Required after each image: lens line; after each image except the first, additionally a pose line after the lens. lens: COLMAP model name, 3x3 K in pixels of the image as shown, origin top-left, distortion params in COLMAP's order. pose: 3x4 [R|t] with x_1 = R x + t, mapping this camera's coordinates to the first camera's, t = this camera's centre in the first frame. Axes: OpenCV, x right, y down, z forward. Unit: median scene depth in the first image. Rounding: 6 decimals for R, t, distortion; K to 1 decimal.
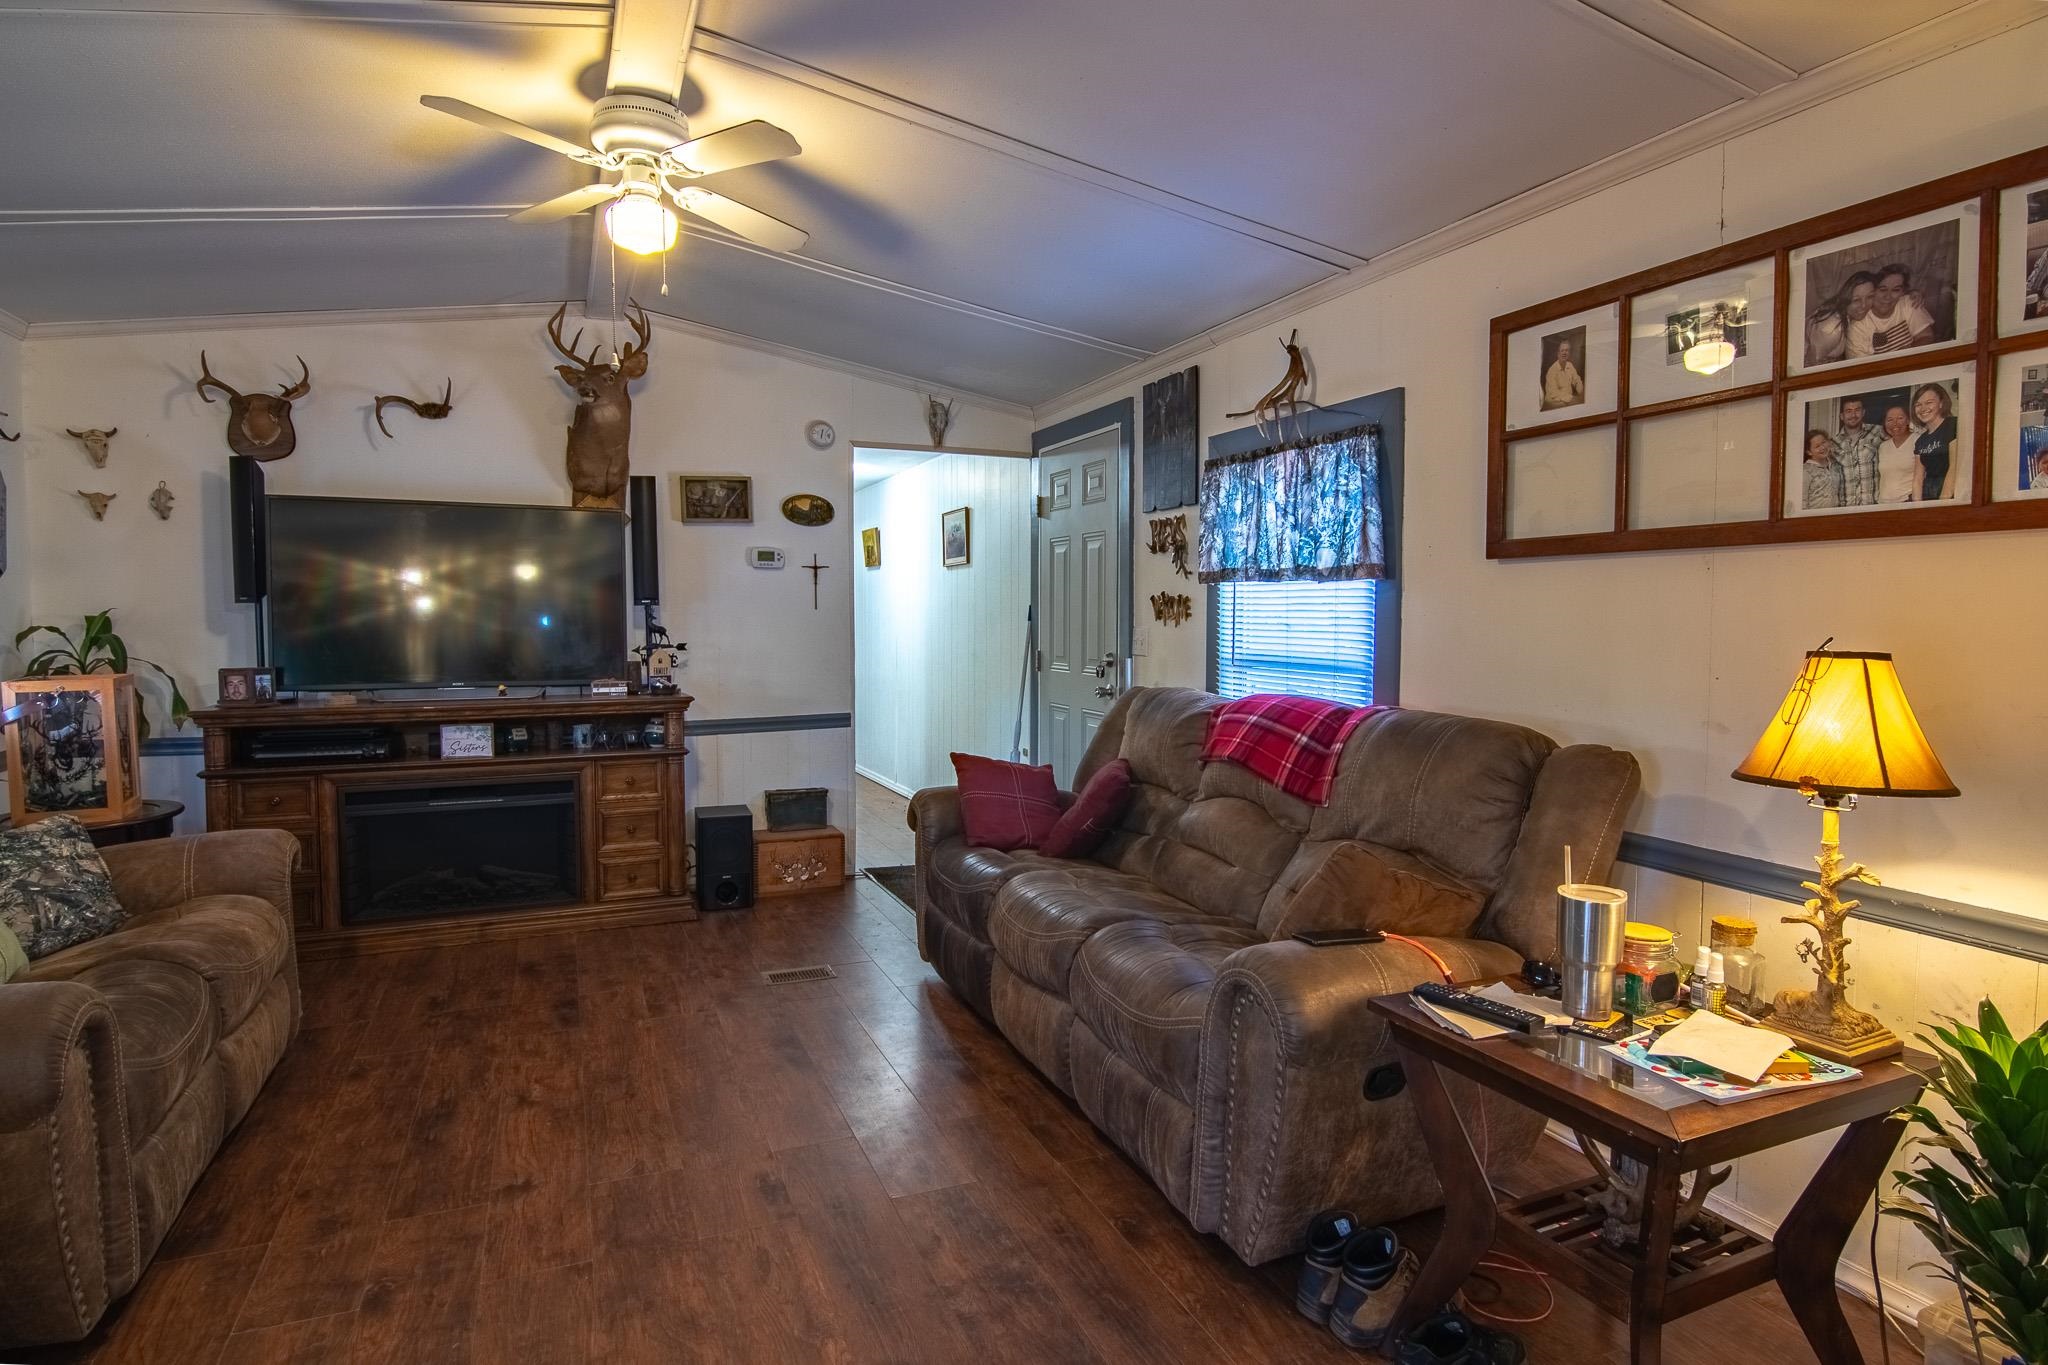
lens RADIAL K [[1050.6, 0, 1027.4], [0, 1050.6, 673.9], [0, 0, 1]] dist [0.004946, -0.016938]
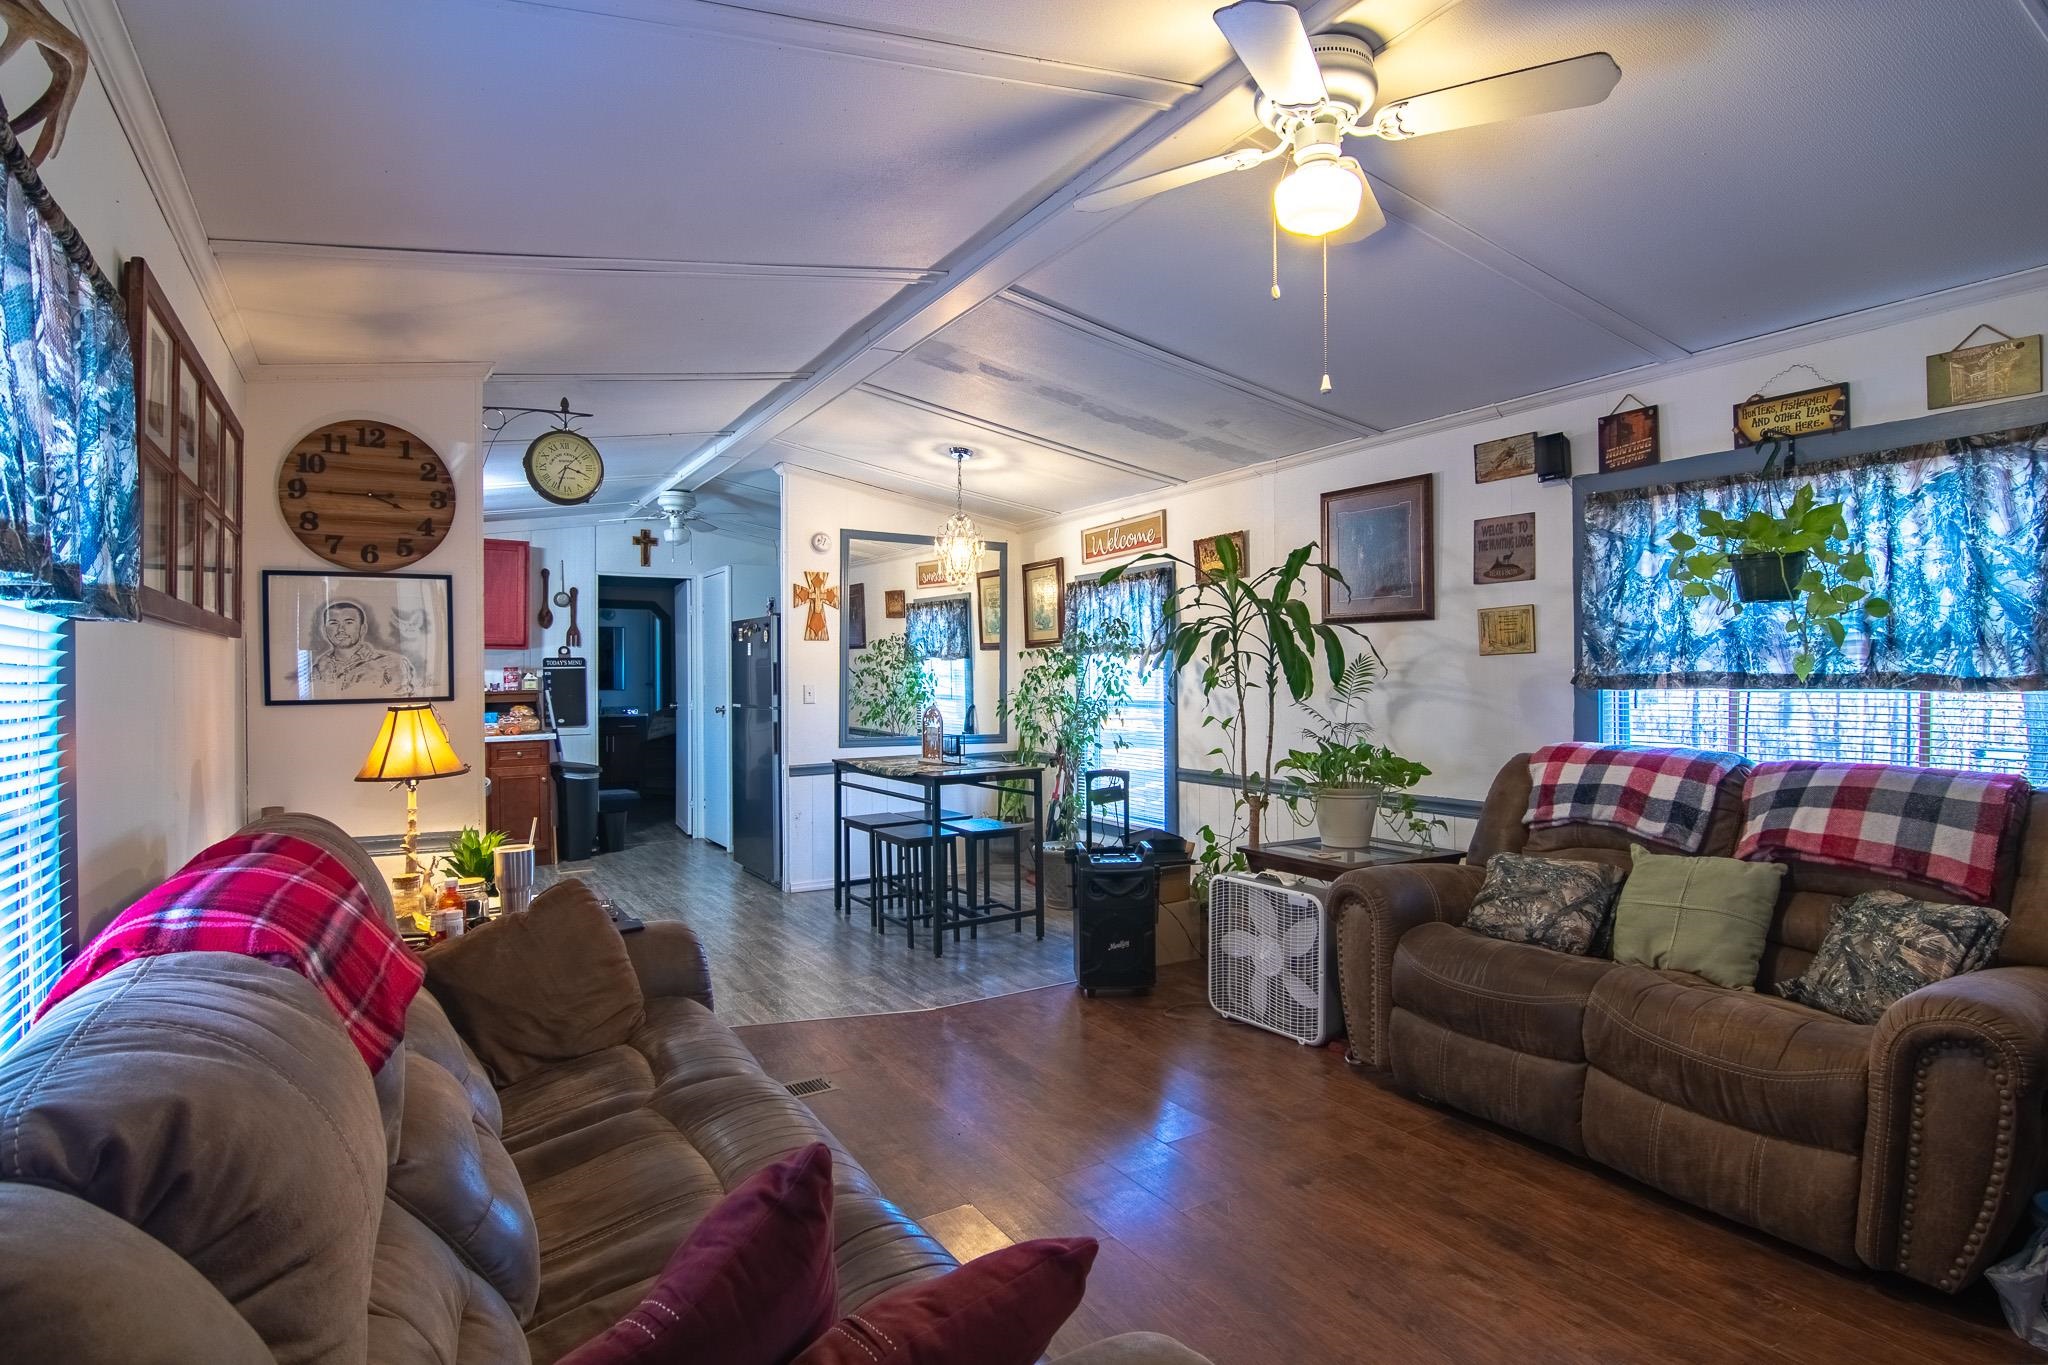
lens RADIAL K [[1050.6, 0, 1027.4], [0, 1050.6, 673.9], [0, 0, 1]] dist [0.004946, -0.016938]
pose [[-0.990680, 0.005953, -0.136081, -0.036890], [-0.000817, 0.998767, 0.049639, -0.100106], [0.136209, 0.049287, -0.989453, 1.794858]]
